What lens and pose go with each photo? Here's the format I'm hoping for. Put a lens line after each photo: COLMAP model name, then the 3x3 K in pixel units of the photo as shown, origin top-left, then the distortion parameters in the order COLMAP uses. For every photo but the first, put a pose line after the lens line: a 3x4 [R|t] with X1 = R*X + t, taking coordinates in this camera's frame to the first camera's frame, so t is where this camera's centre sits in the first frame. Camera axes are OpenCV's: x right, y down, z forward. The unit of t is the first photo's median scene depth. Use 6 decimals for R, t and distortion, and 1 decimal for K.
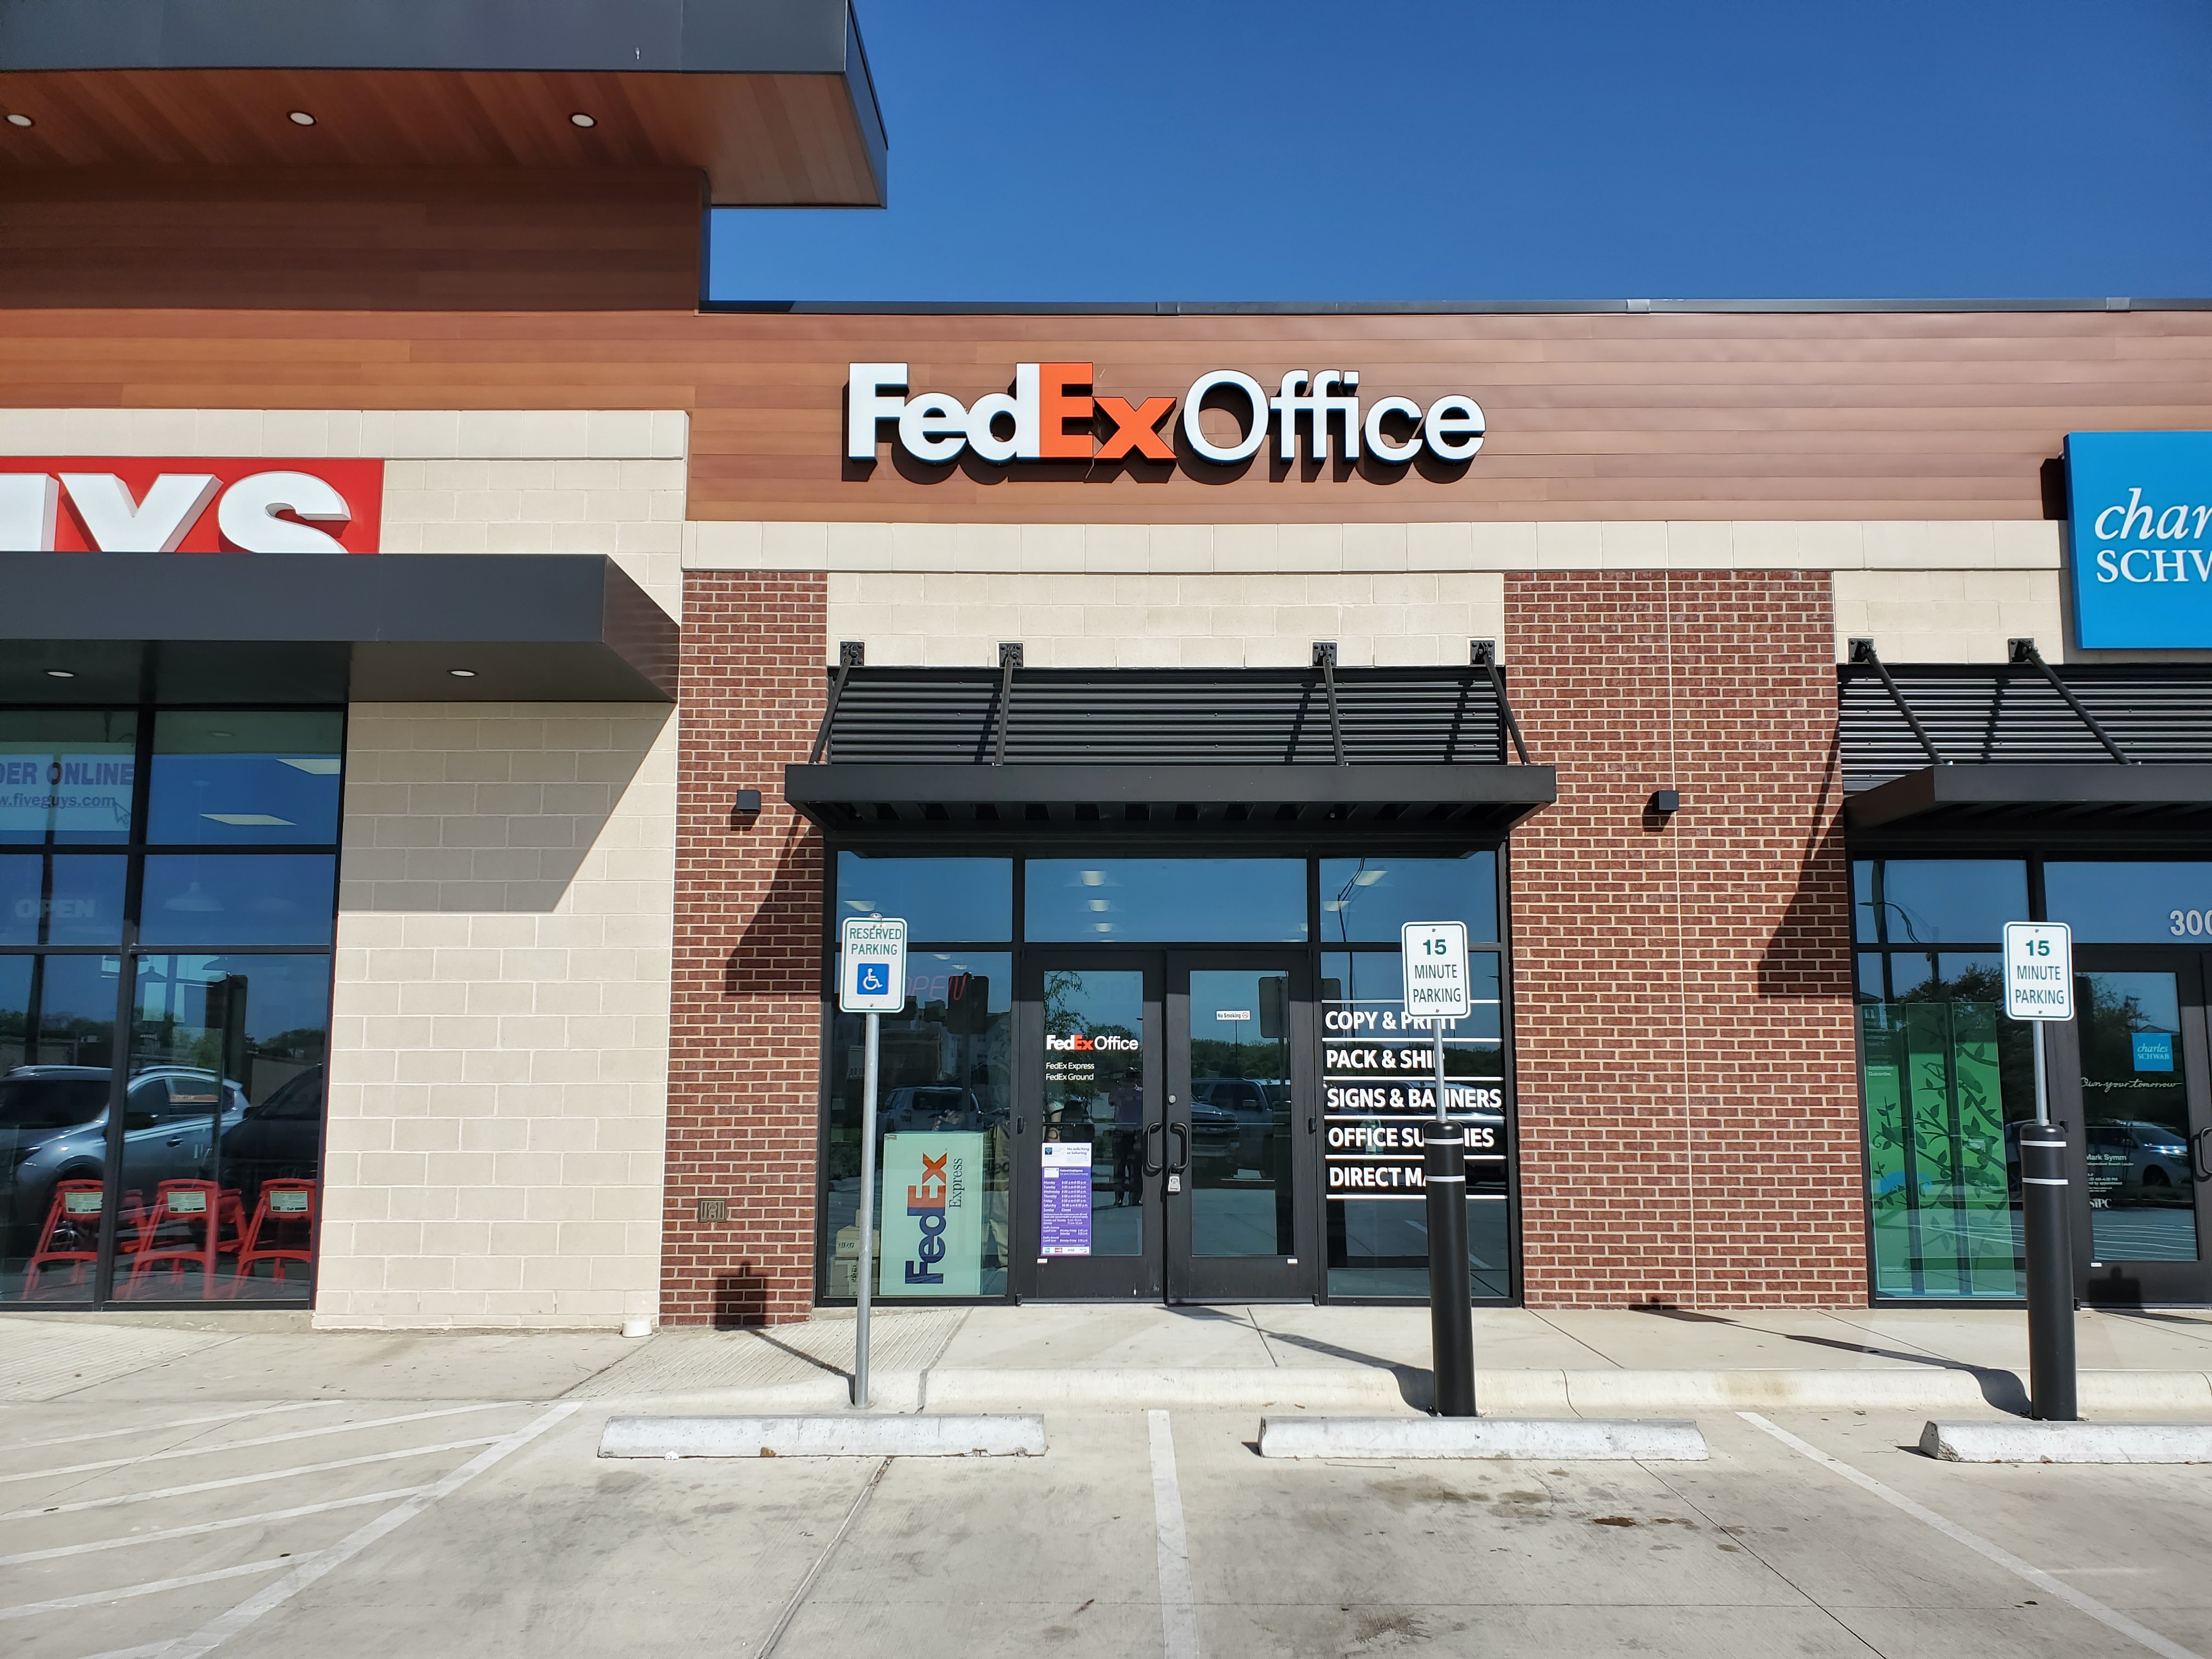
lens RADIAL K [[1752.3, 0, 1101.4], [0, 1752.3, 826.4], [0, 0, 1]] dist [-0.014027, 0.037848]
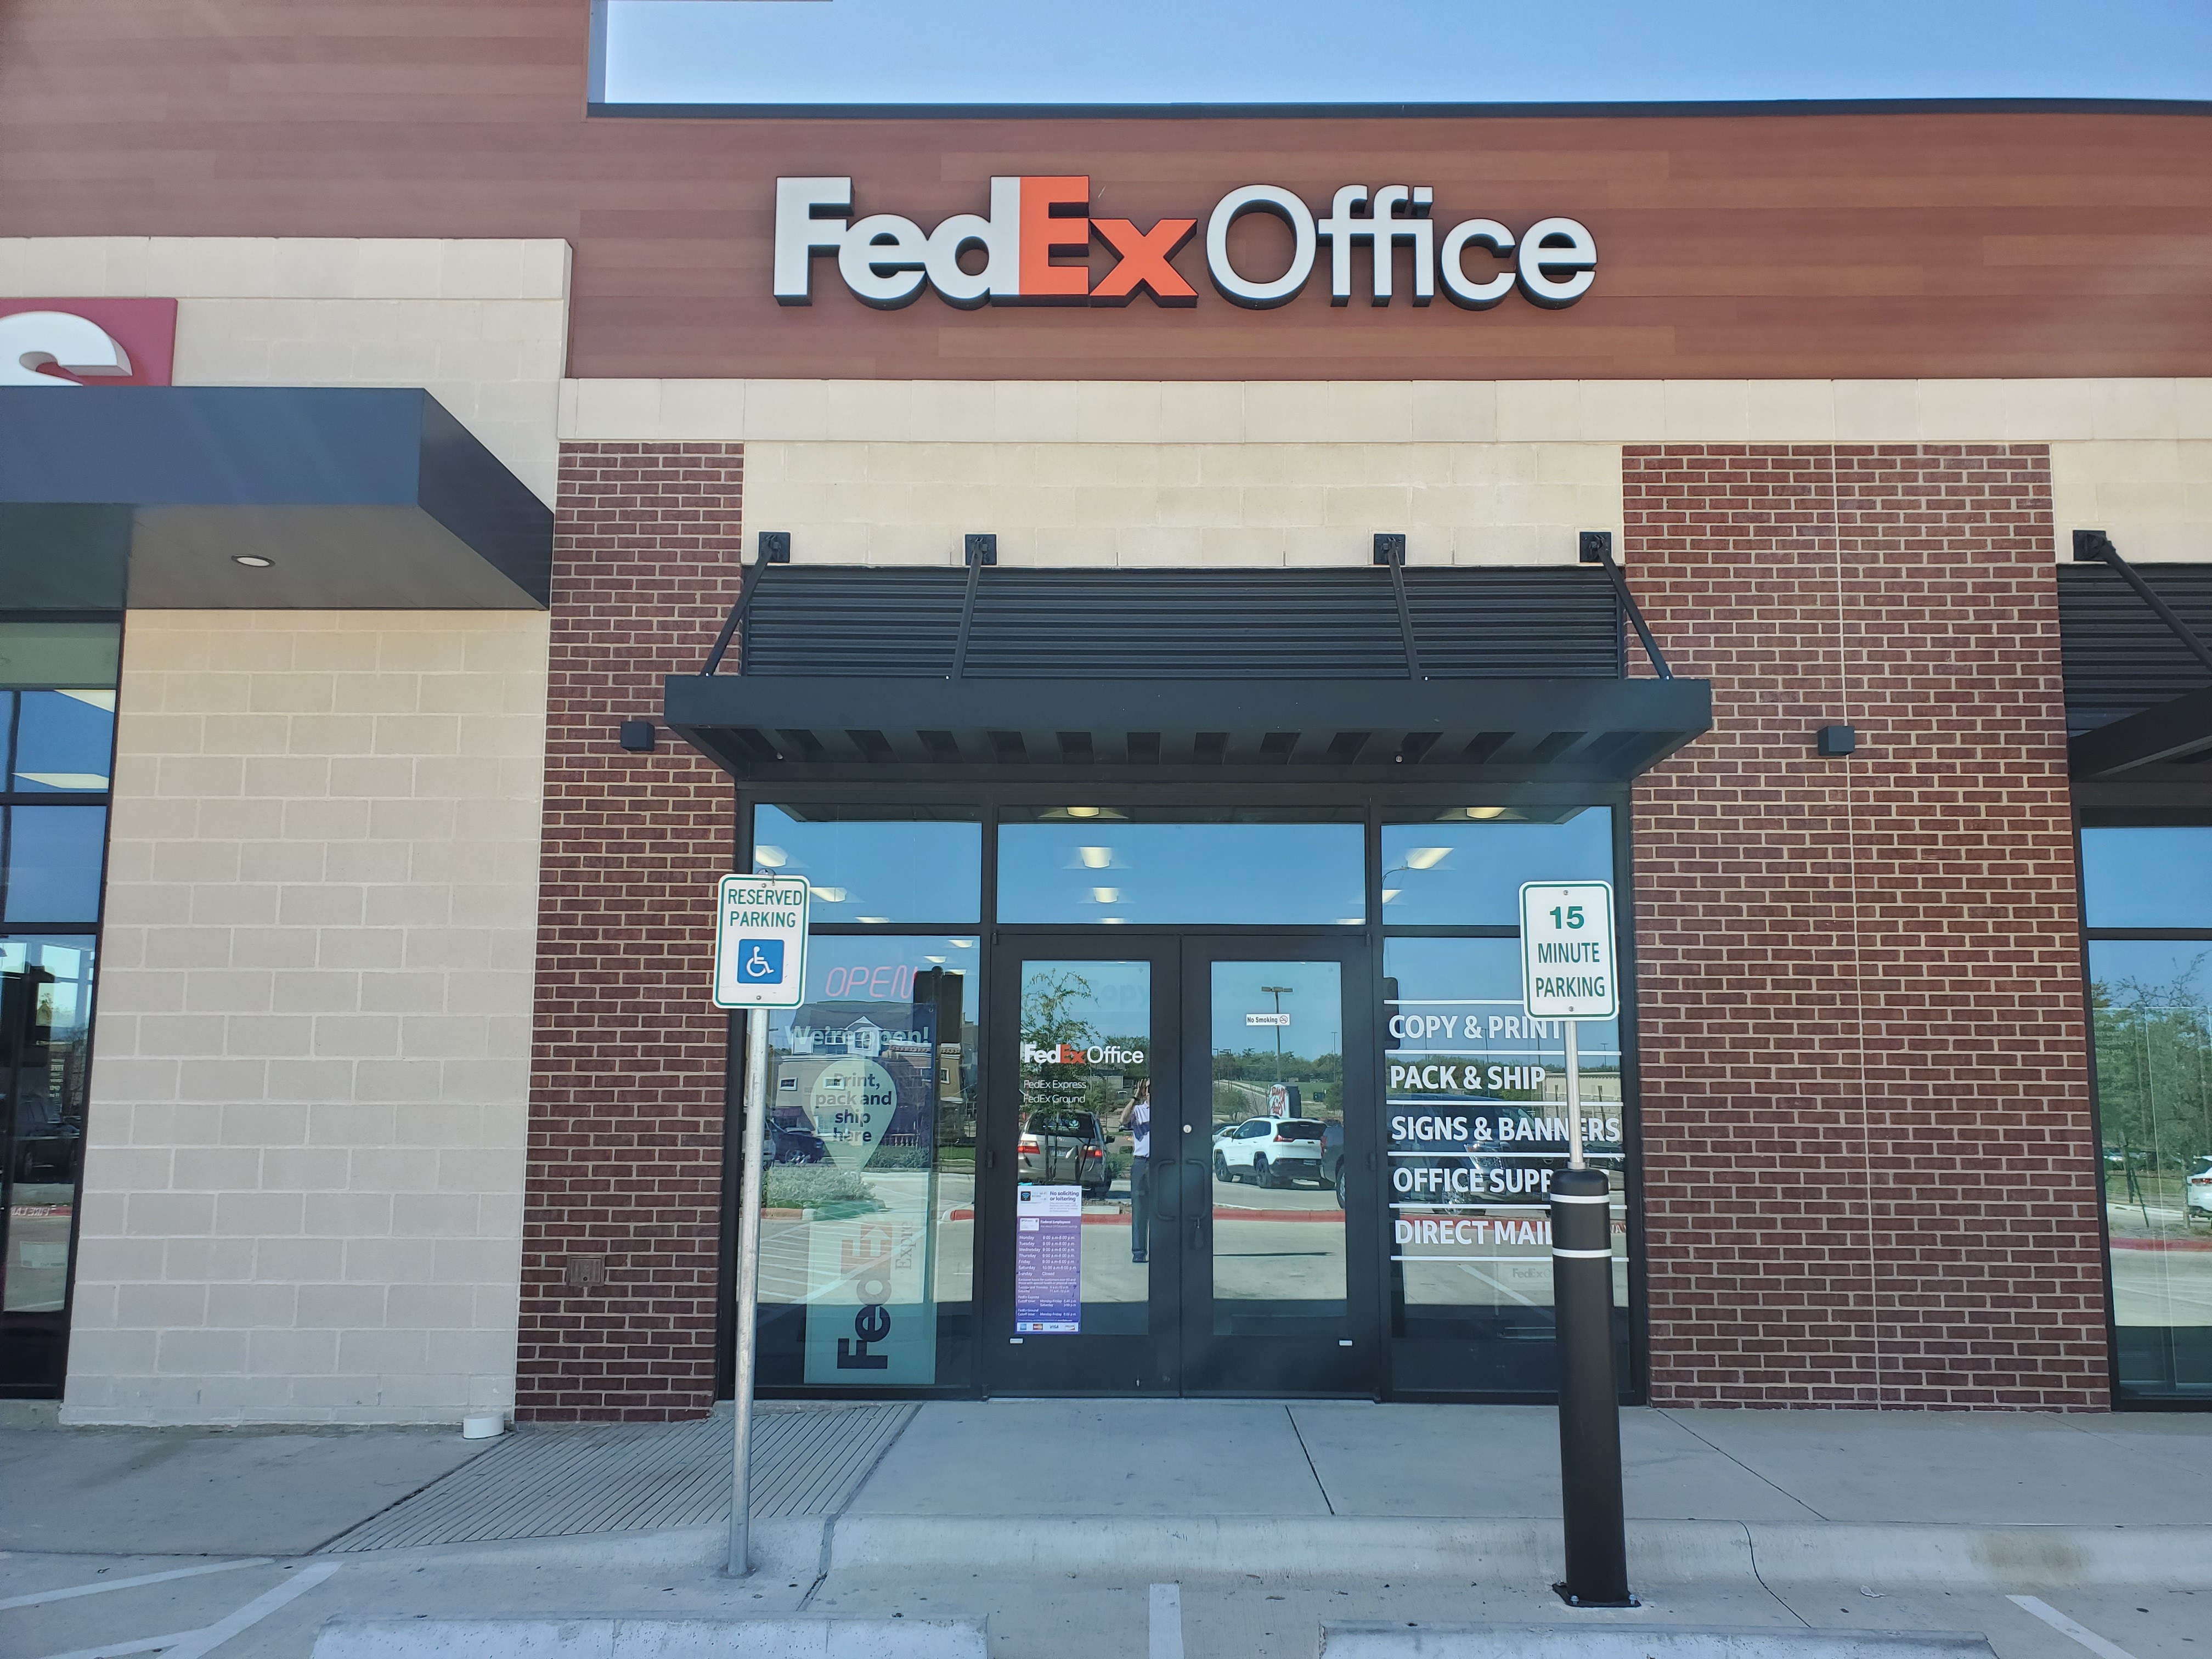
lens RADIAL K [[1752.3, 0, 1112.0], [0, 1752.3, 838.4], [0, 0, 1]] dist [-0.014027, 0.037848]
pose [[0.999972, 0.003427, -0.006683, 0.011839], [-0.003430, 0.999994, -0.000551, 0.029807], [0.006681, 0.000574, 0.999978, 0.234803]]
